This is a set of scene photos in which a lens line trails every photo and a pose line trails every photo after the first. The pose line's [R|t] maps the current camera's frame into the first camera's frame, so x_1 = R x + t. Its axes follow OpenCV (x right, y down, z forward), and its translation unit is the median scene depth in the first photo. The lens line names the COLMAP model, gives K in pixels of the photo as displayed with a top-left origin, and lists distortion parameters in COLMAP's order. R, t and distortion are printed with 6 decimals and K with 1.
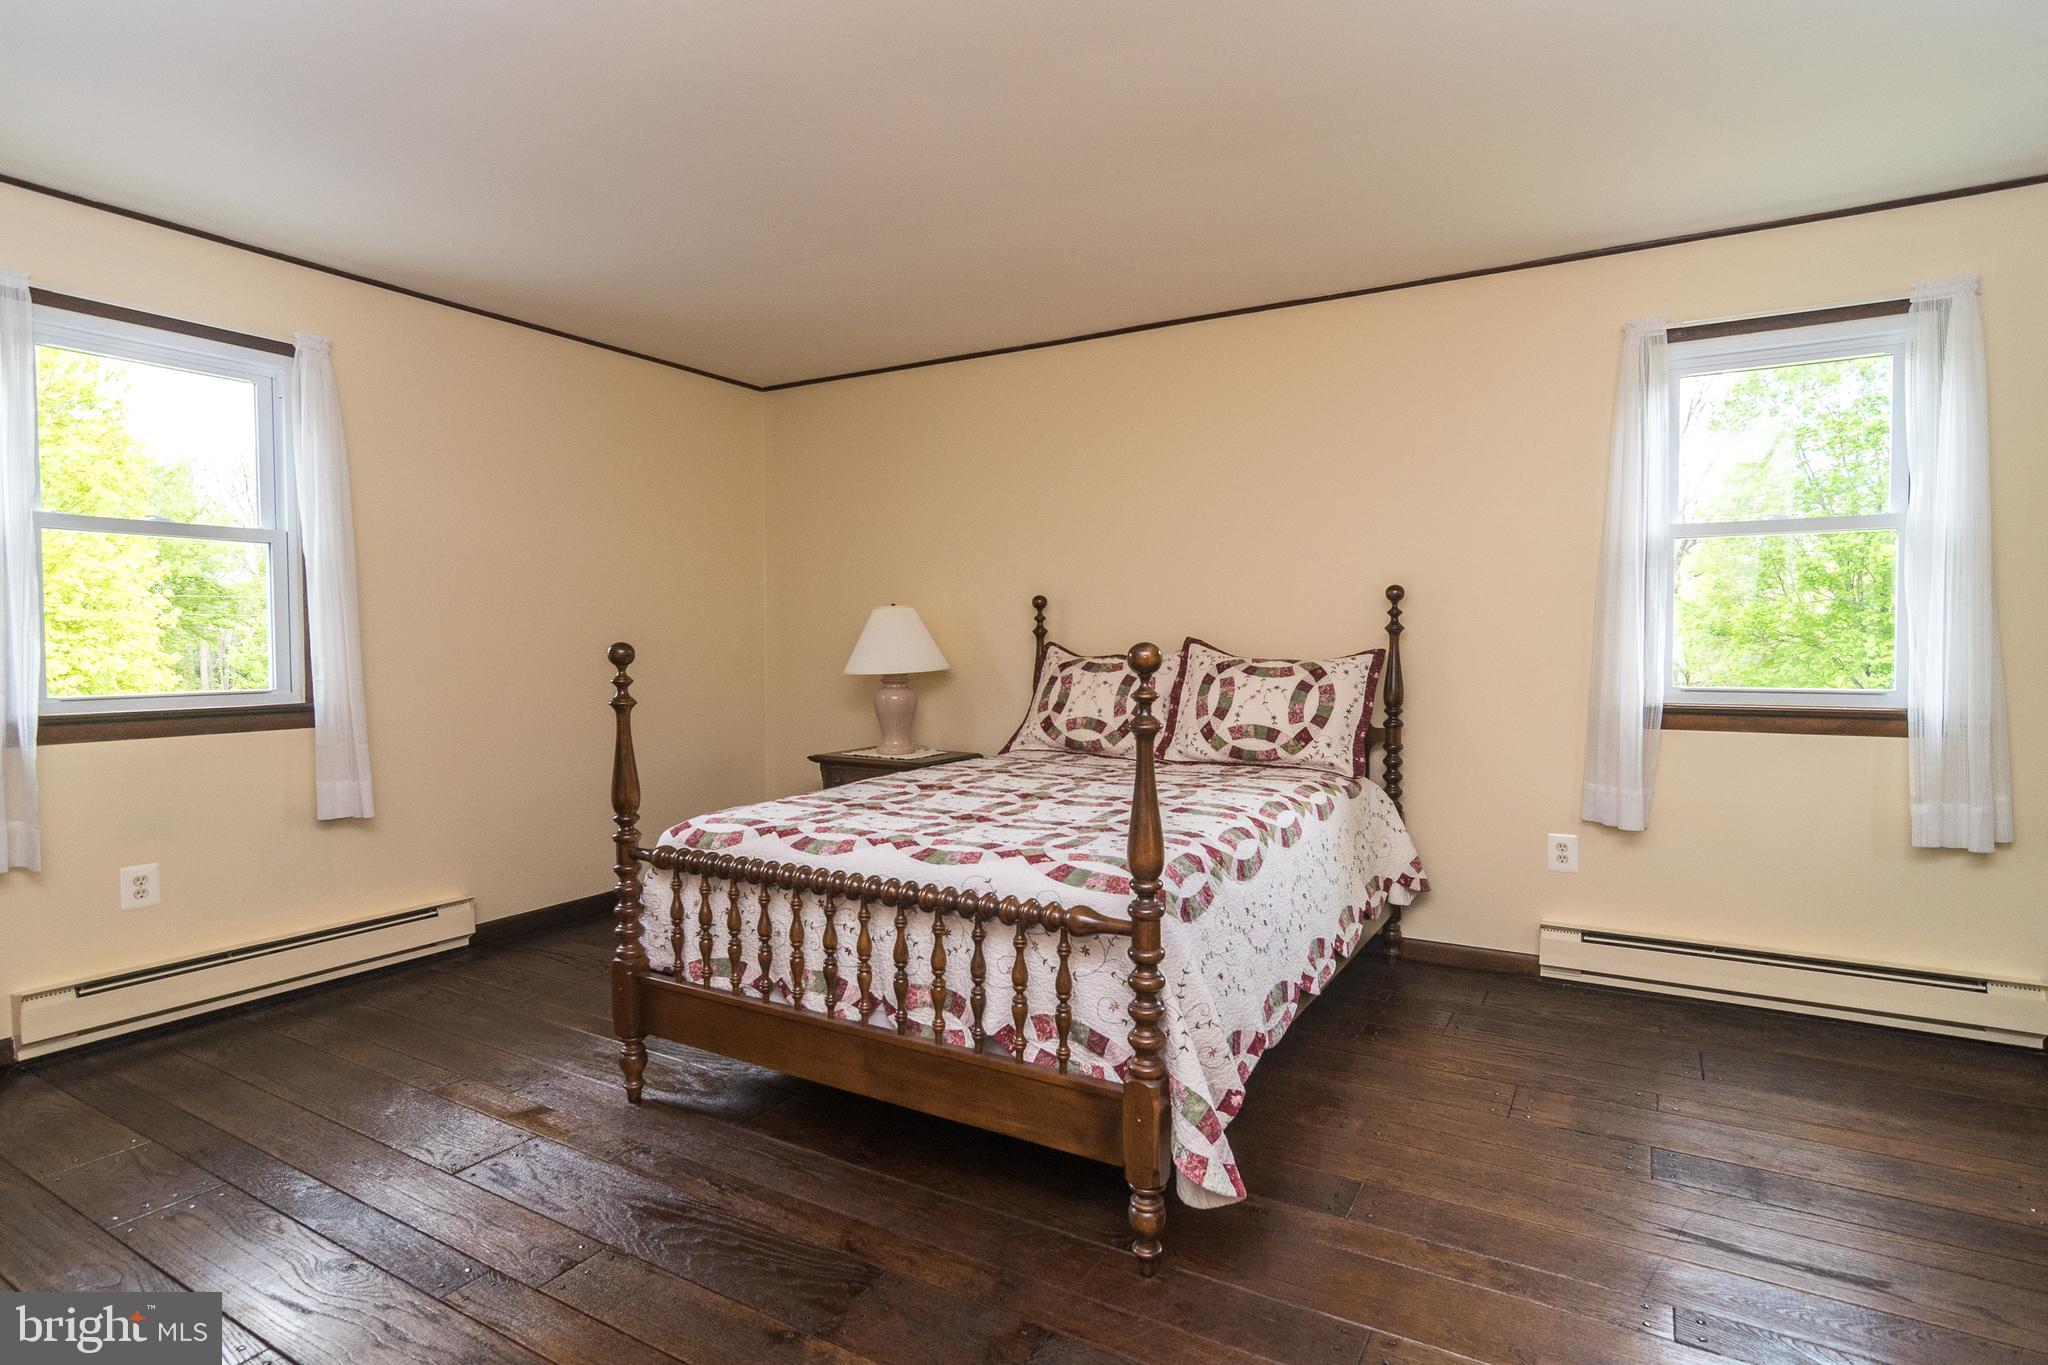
lens RADIAL K [[1011.8, 0, 1038.1], [0, 1011.8, 683.5], [0, 0, 1]] dist [0.003958, 0.000396]
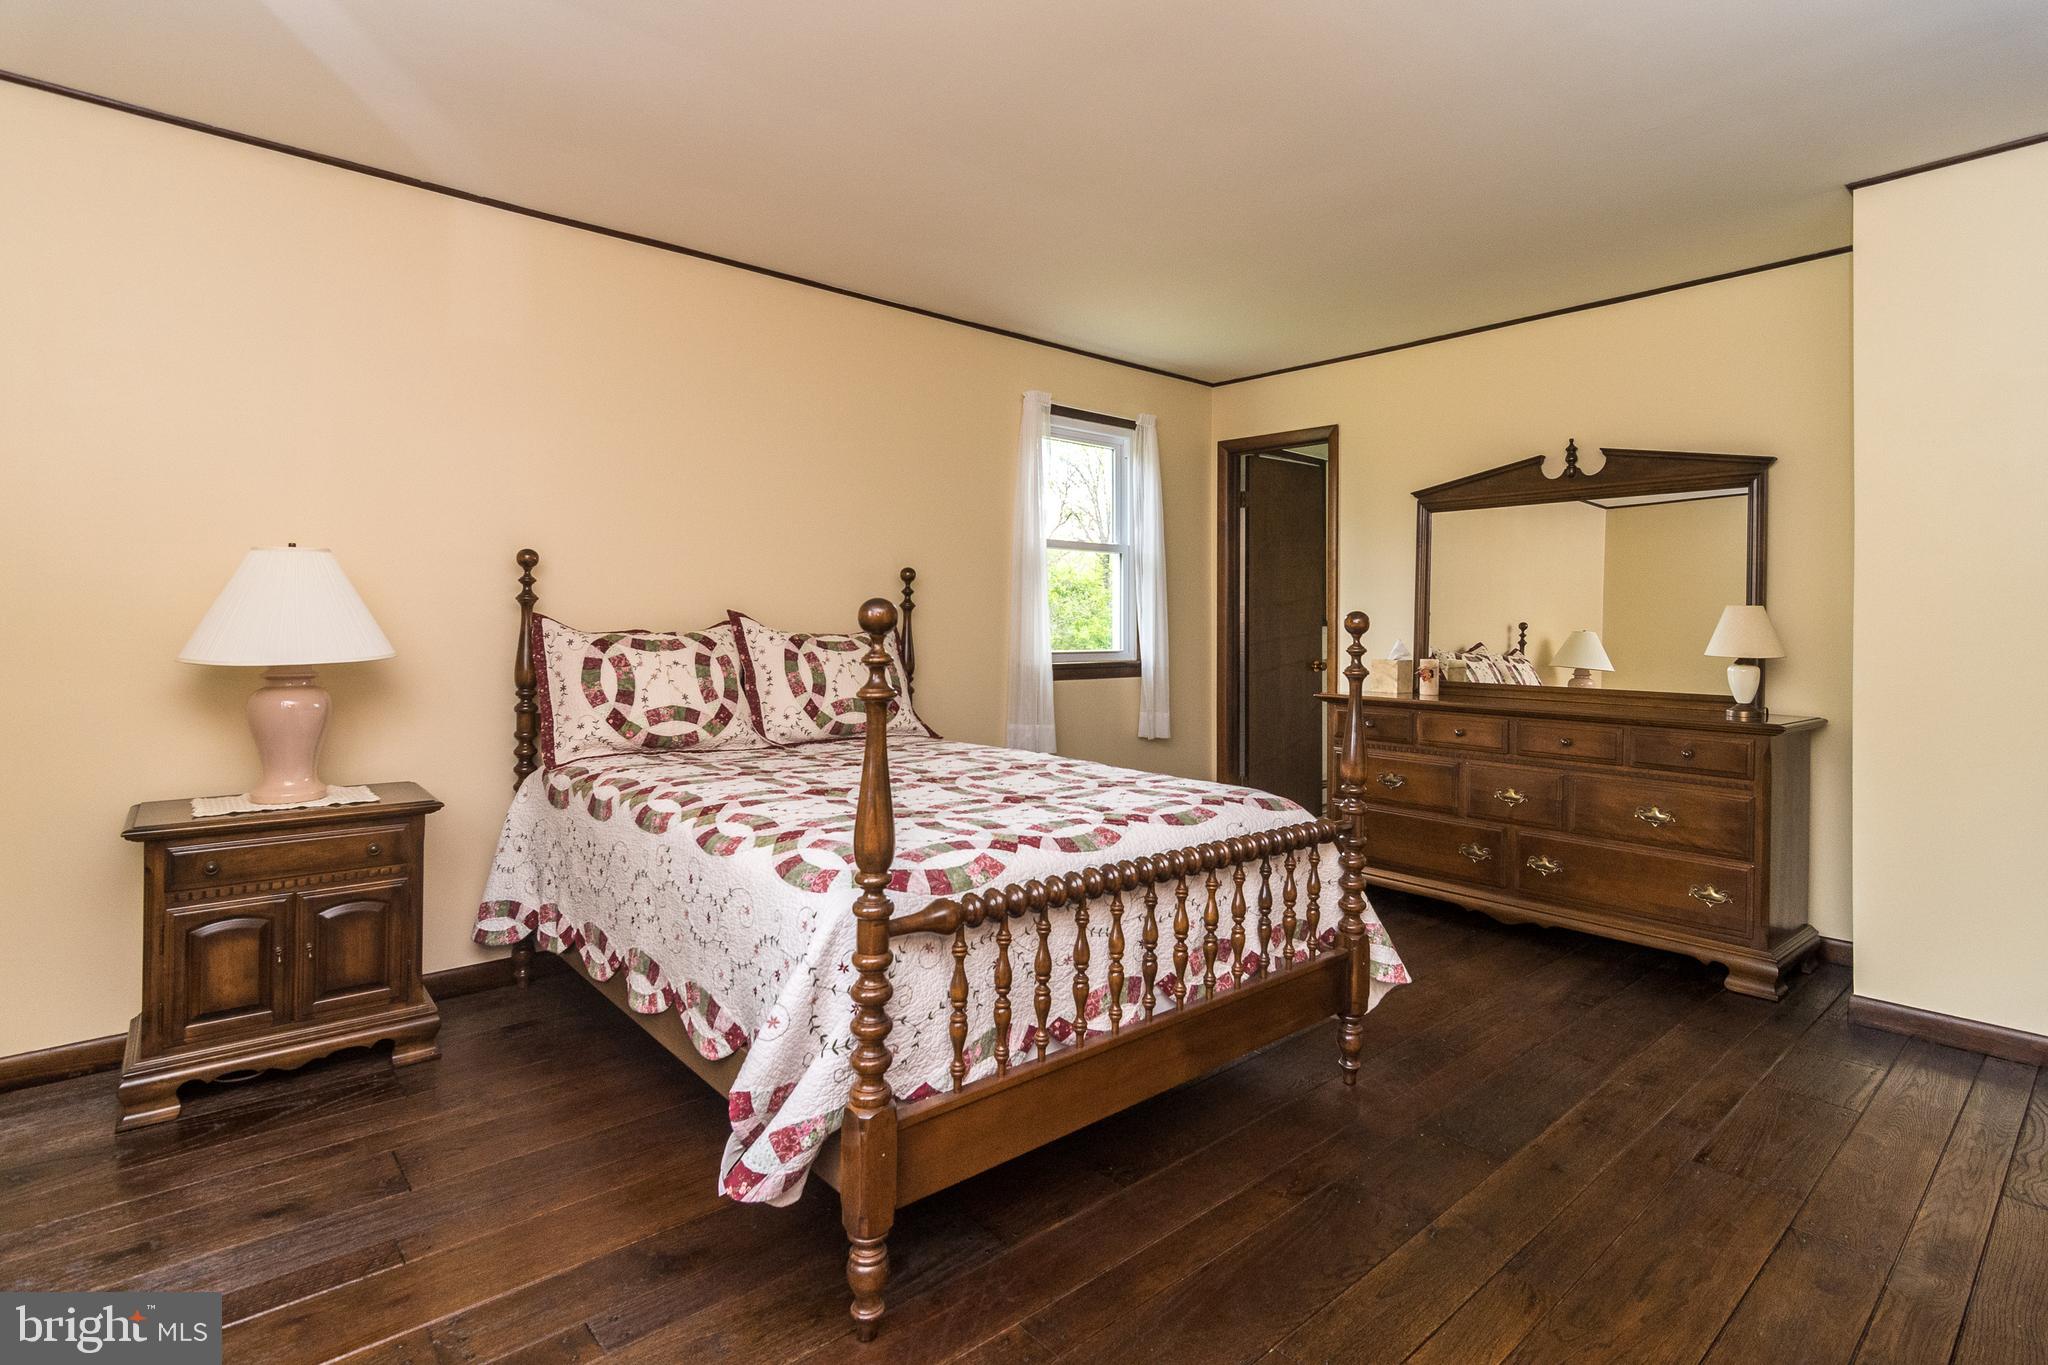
lens RADIAL K [[1011.8, 0, 1100.3], [0, 1011.8, 591.2], [0, 0, 1]] dist [0.003958, 0.000396]
pose [[0.307004, 0.034360, 0.951088, -0.708791], [0.031771, 0.998421, -0.046325, -0.011405], [-0.951178, 0.044439, 0.305428, 0.478599]]
